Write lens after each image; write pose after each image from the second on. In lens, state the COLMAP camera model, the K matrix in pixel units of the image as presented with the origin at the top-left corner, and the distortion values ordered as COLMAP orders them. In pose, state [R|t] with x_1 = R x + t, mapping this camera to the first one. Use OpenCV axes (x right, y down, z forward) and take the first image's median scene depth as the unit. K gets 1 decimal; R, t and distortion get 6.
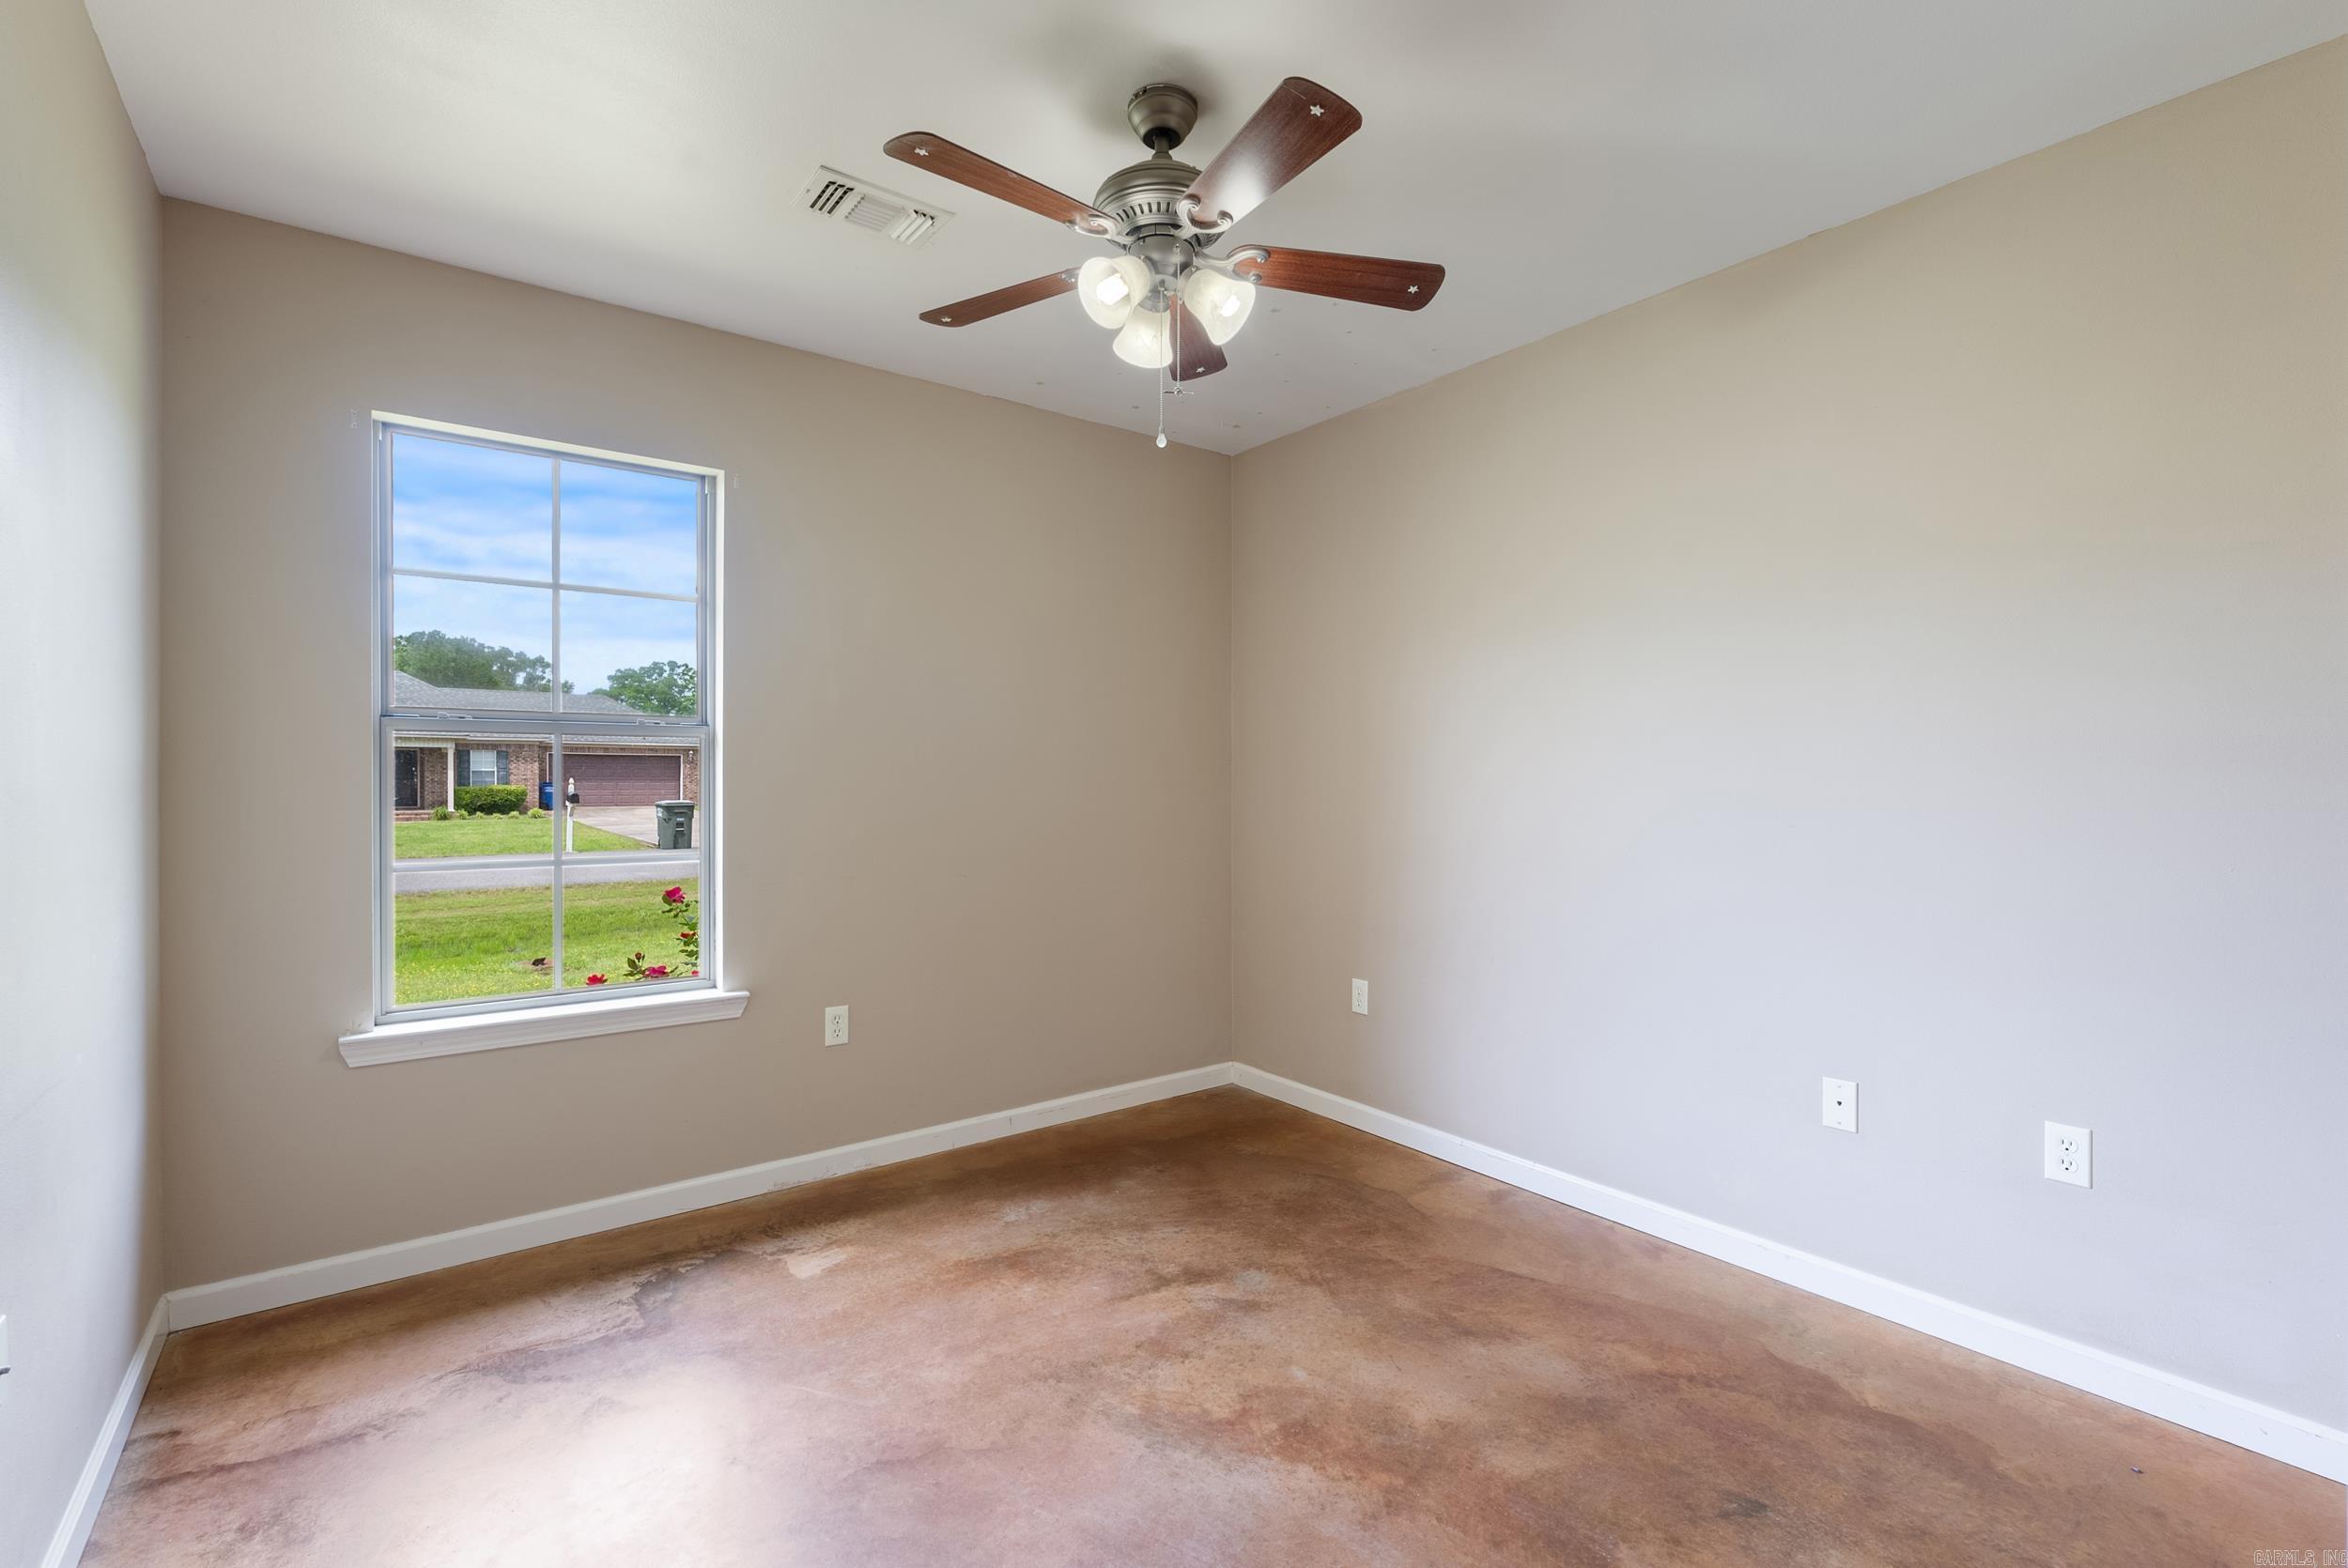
lens RADIAL K [[1039.1, 0, 1173.4], [0, 1039.1, 787.1], [0, 0, 1]] dist [-0.007294, 0.001150]
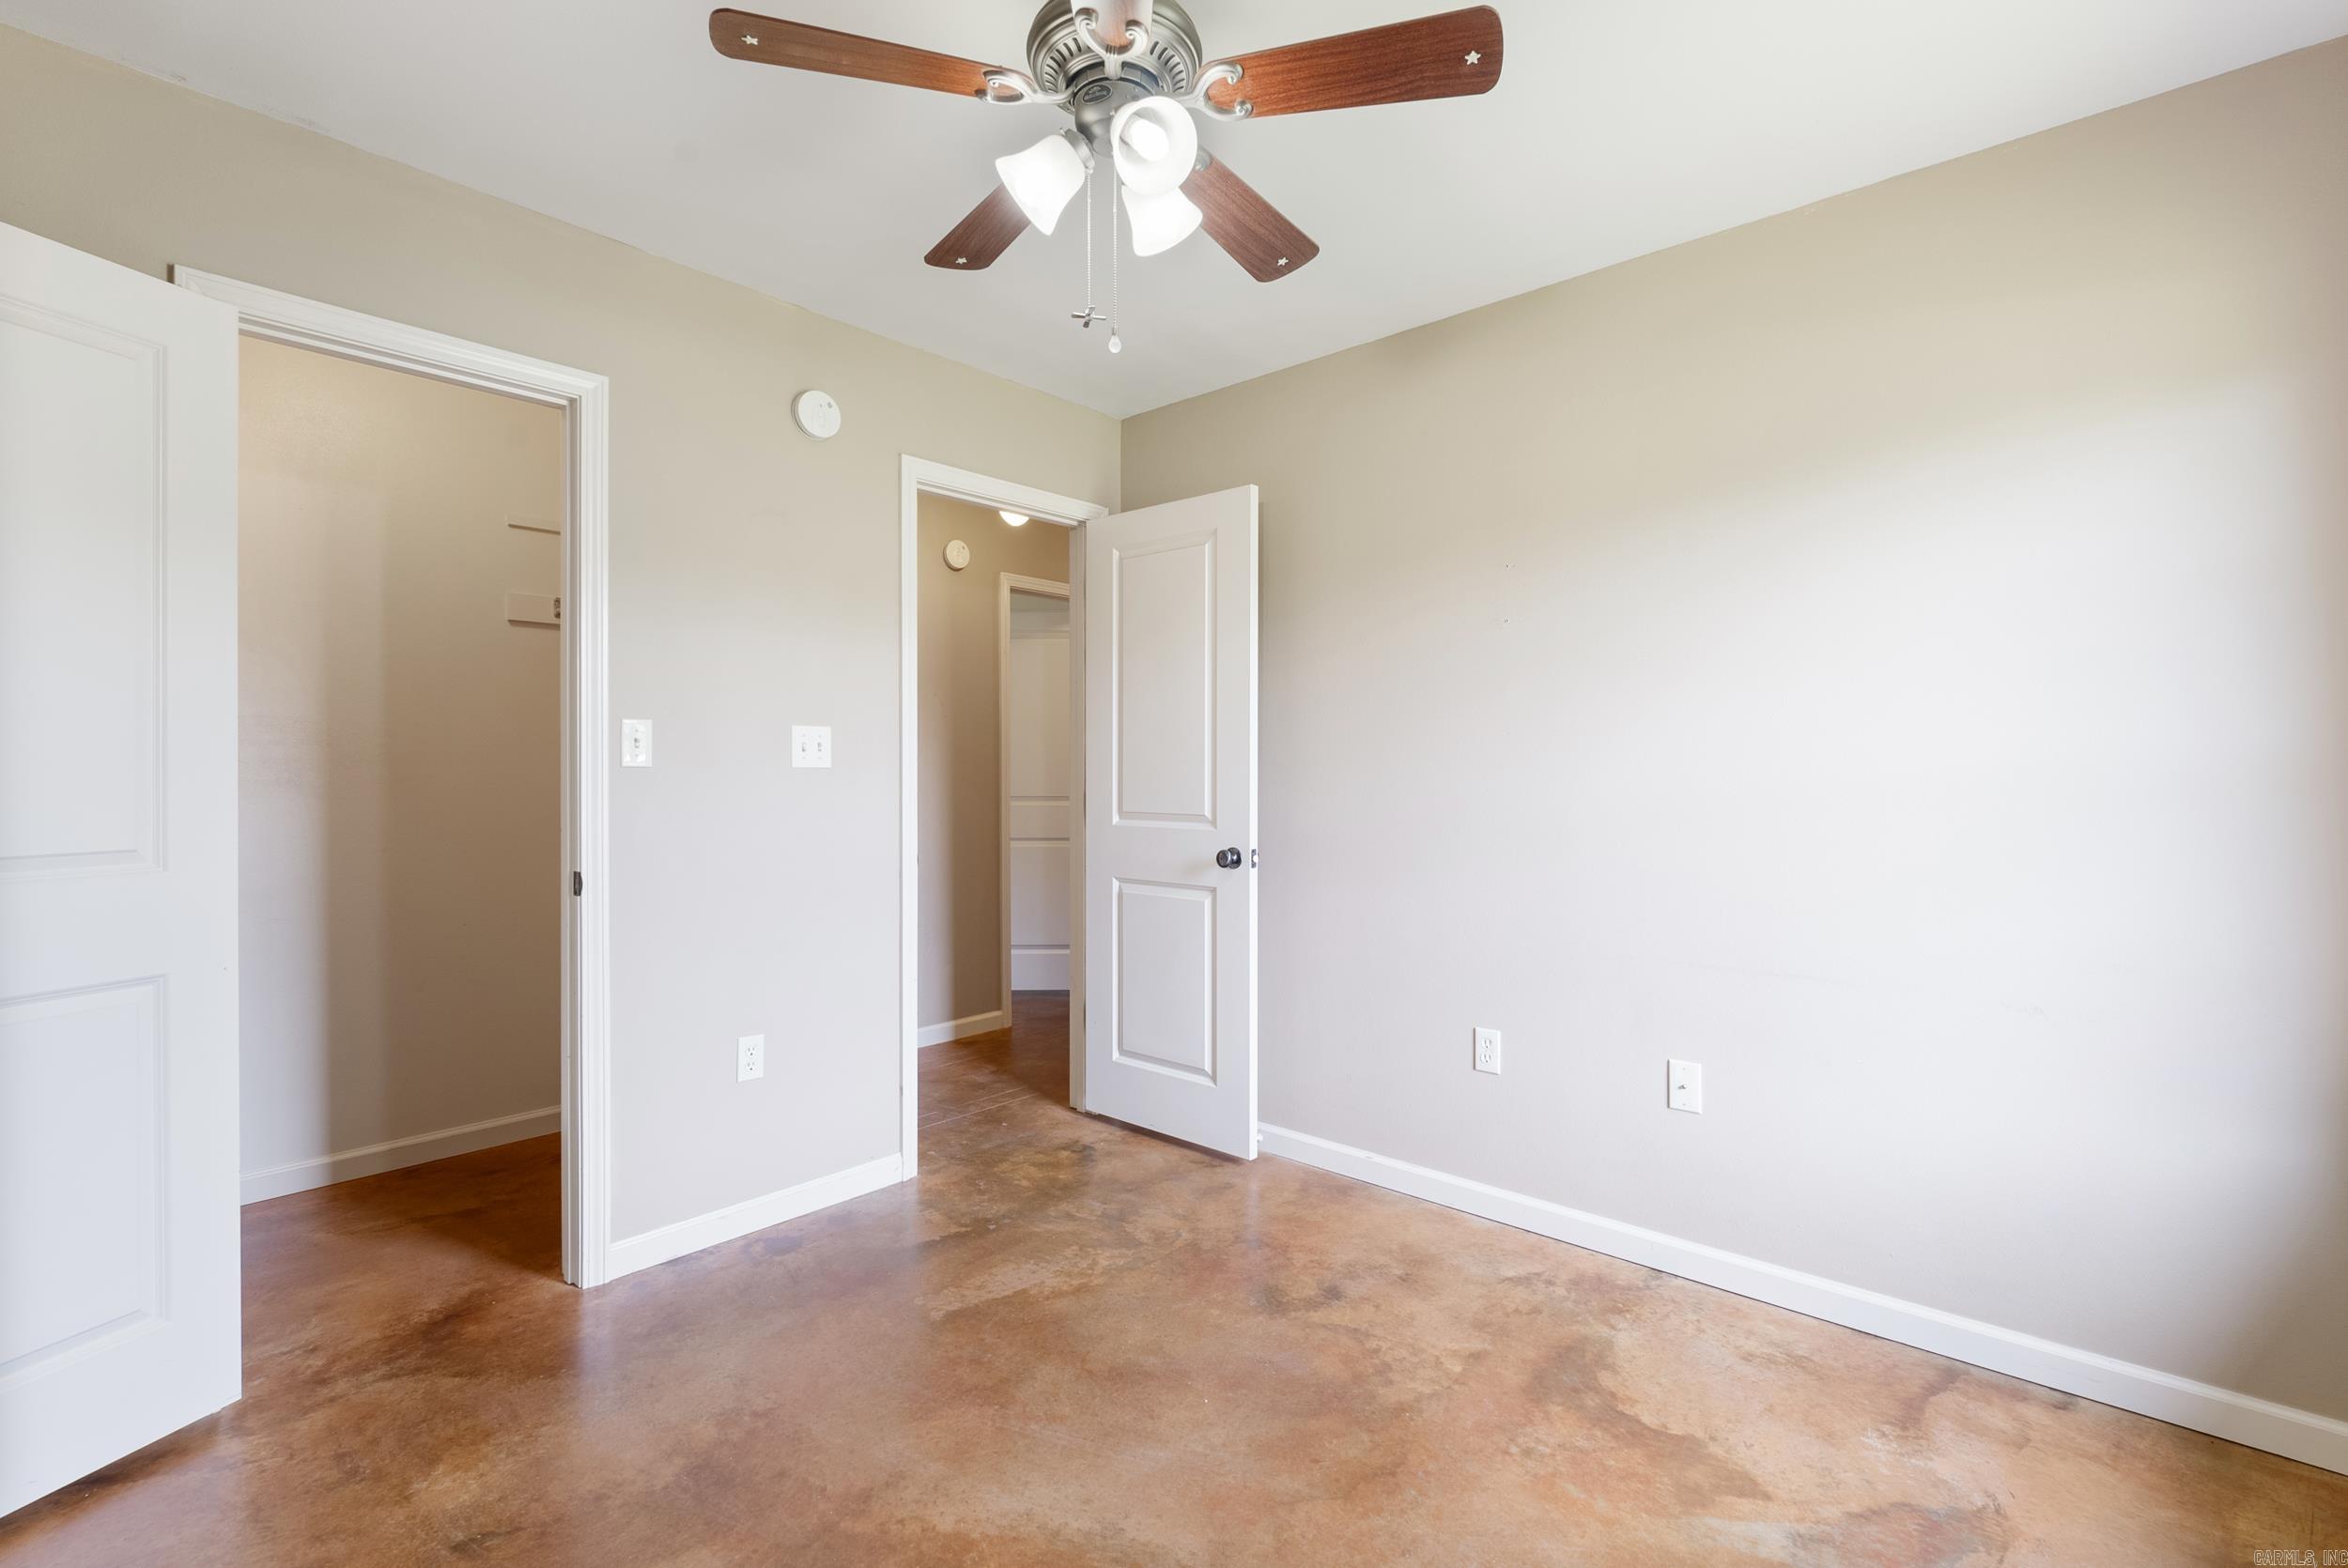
lens RADIAL K [[1039.1, 0, 1171.6], [0, 1039.1, 777.4], [0, 0, 1]] dist [-0.007294, 0.001150]
pose [[-0.982157, 0.000708, -0.188064, 0.102333], [-0.002049, 0.999893, 0.014467, -0.017007], [0.188054, 0.014595, -0.982050, 1.934074]]
